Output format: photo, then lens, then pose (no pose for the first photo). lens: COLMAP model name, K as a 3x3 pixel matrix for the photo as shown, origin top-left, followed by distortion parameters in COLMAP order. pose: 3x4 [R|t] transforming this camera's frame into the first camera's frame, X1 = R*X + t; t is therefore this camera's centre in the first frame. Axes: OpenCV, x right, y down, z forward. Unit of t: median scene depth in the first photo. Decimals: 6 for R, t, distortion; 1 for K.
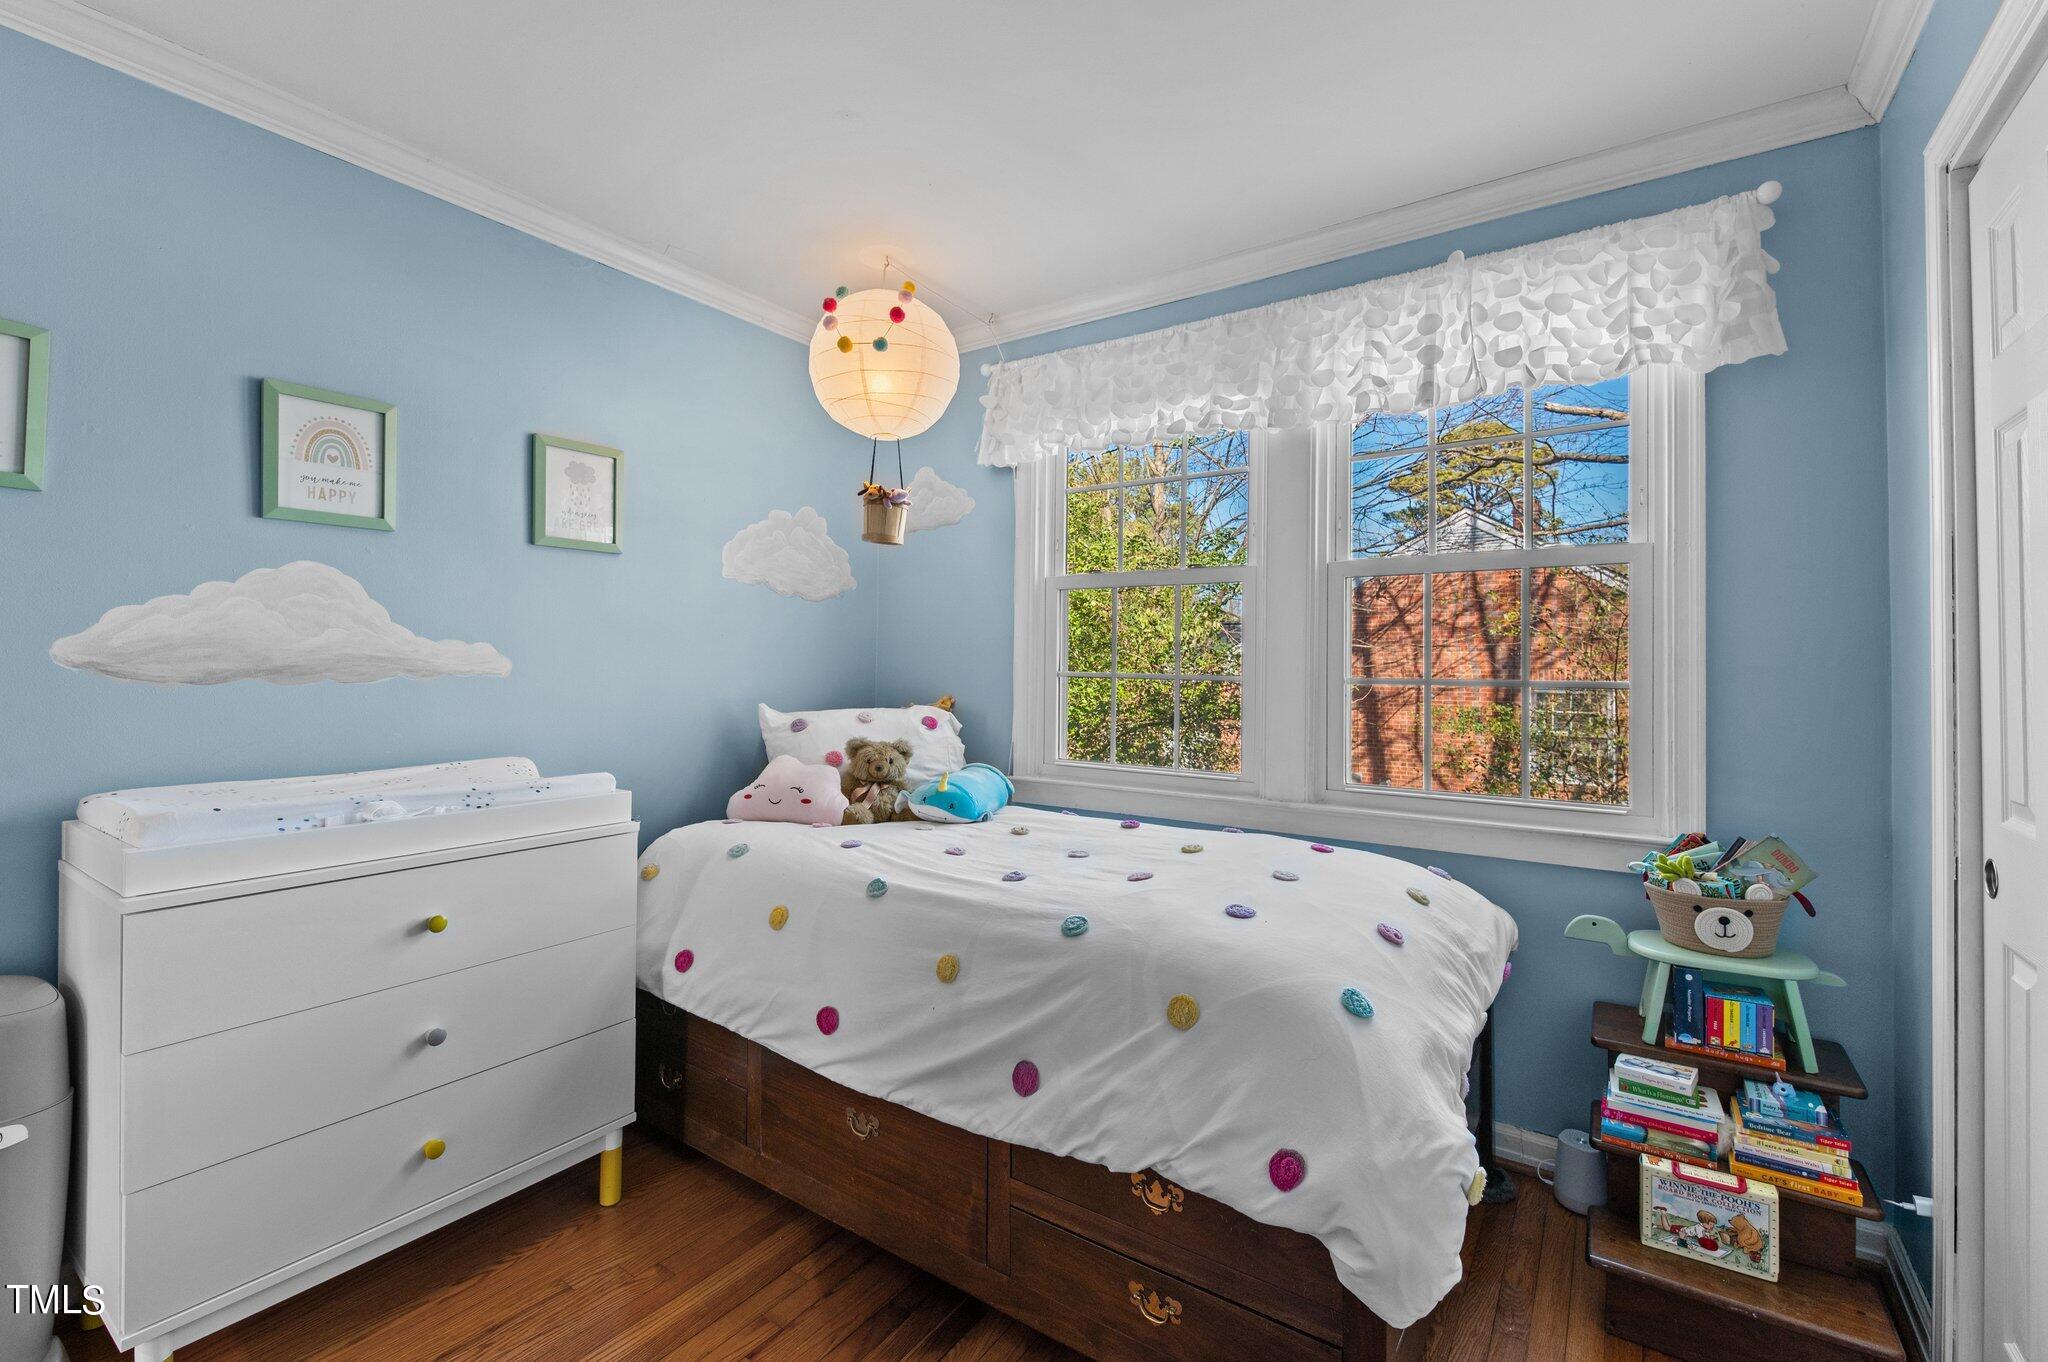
lens RADIAL K [[890.3, 0, 1024.0], [0, 890.3, 681.0], [0, 0, 1]] dist [-0.002405, -0.000002]
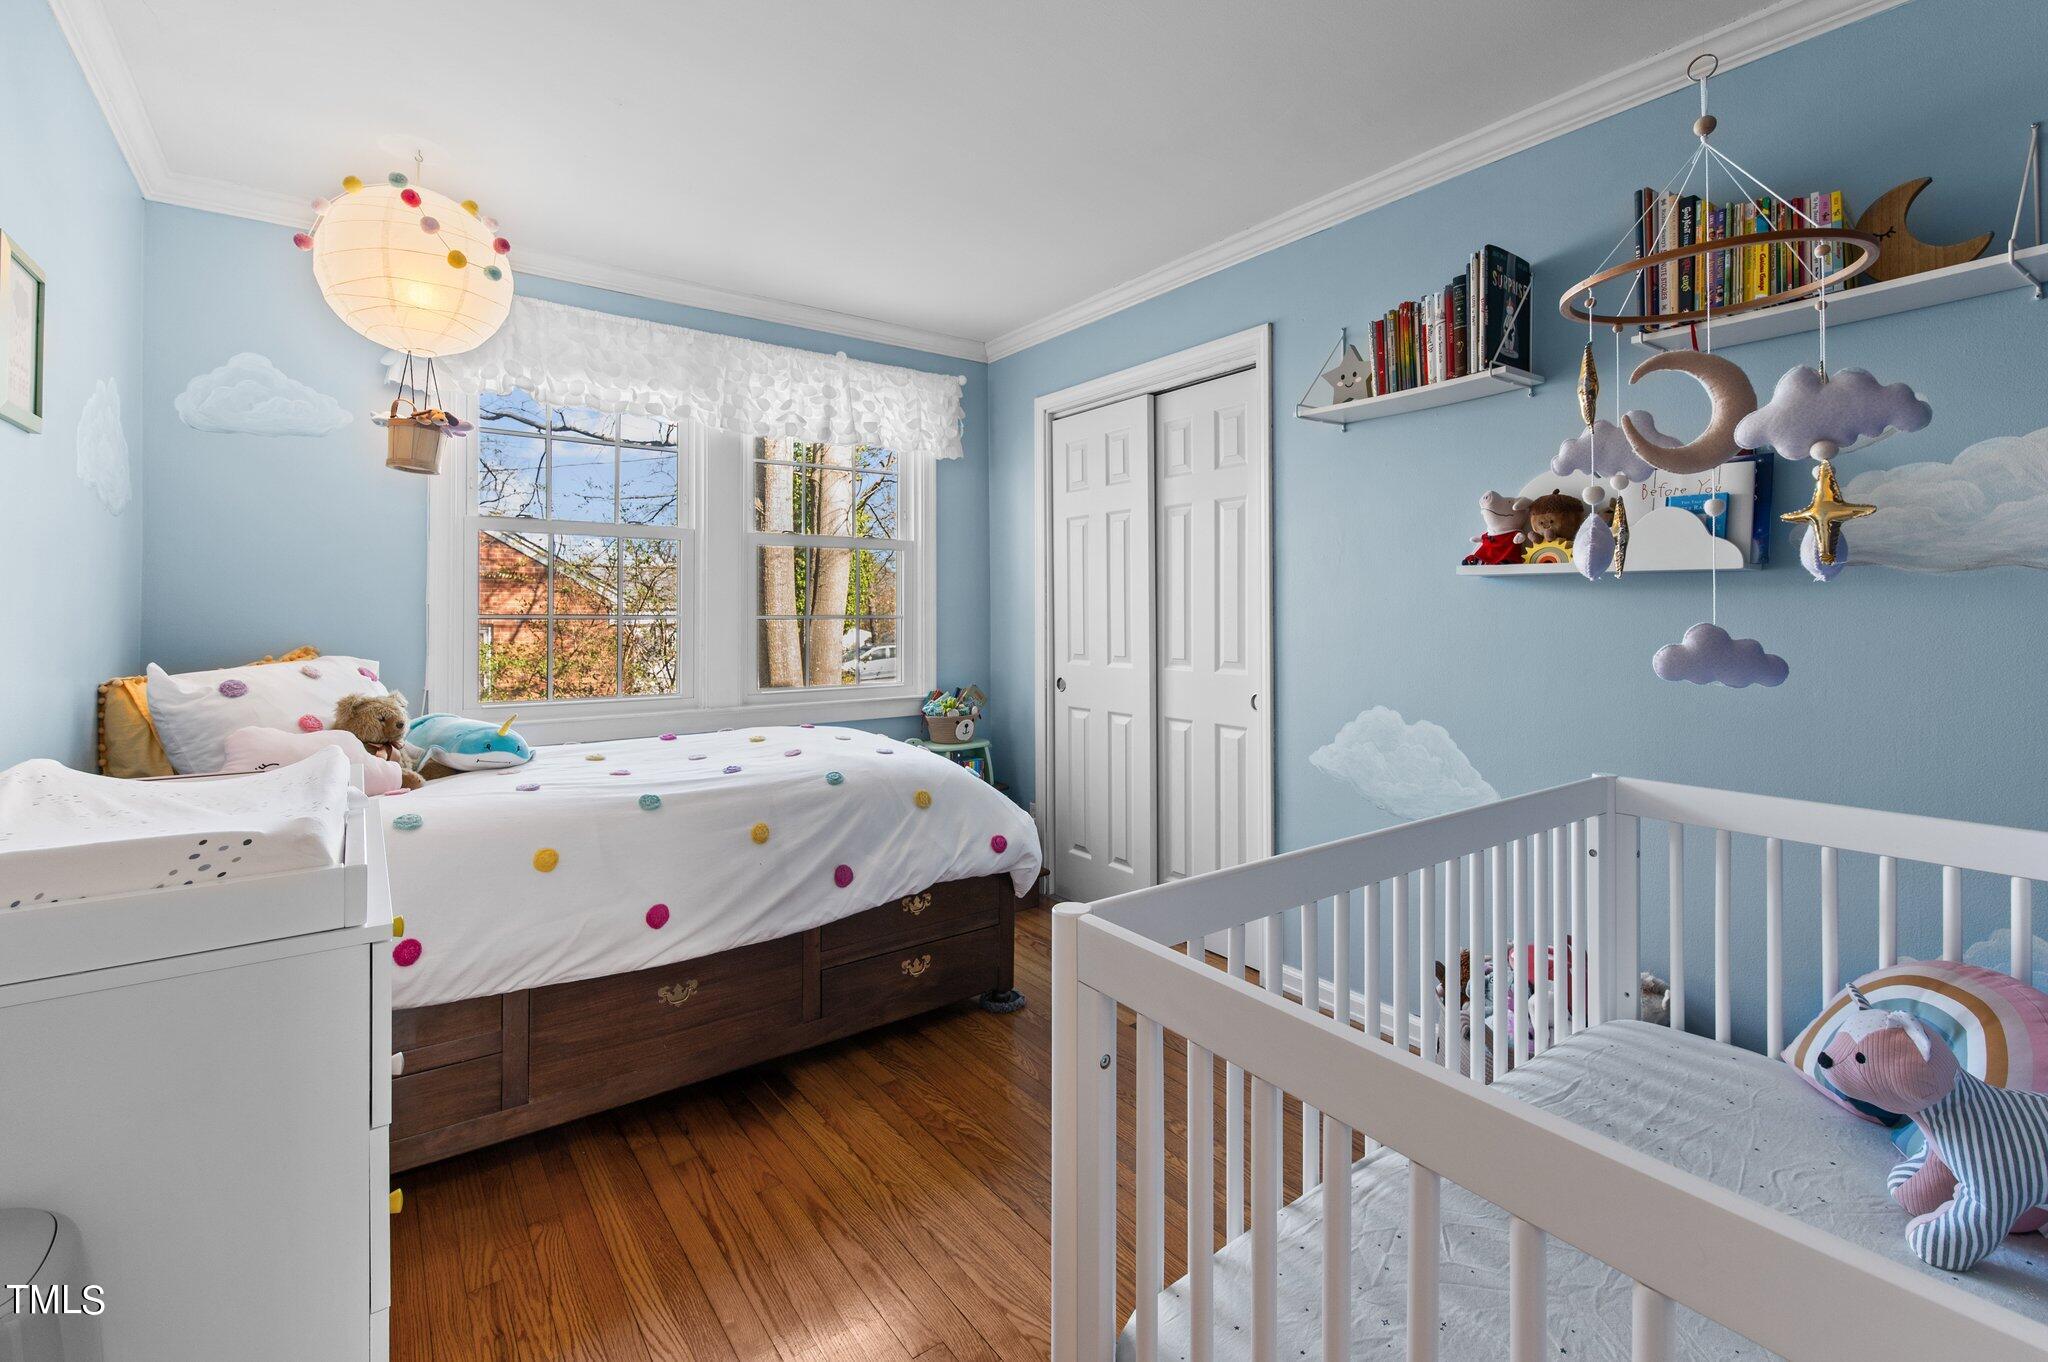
lens RADIAL K [[890.3, 0, 1024.0], [0, 890.3, 681.0], [0, 0, 1]] dist [-0.002405, -0.000002]
pose [[0.314372, -0.083446, 0.945625, -1.141306], [0.018243, 0.996476, 0.081869, -0.010090], [-0.949125, -0.008487, 0.314787, 0.186786]]
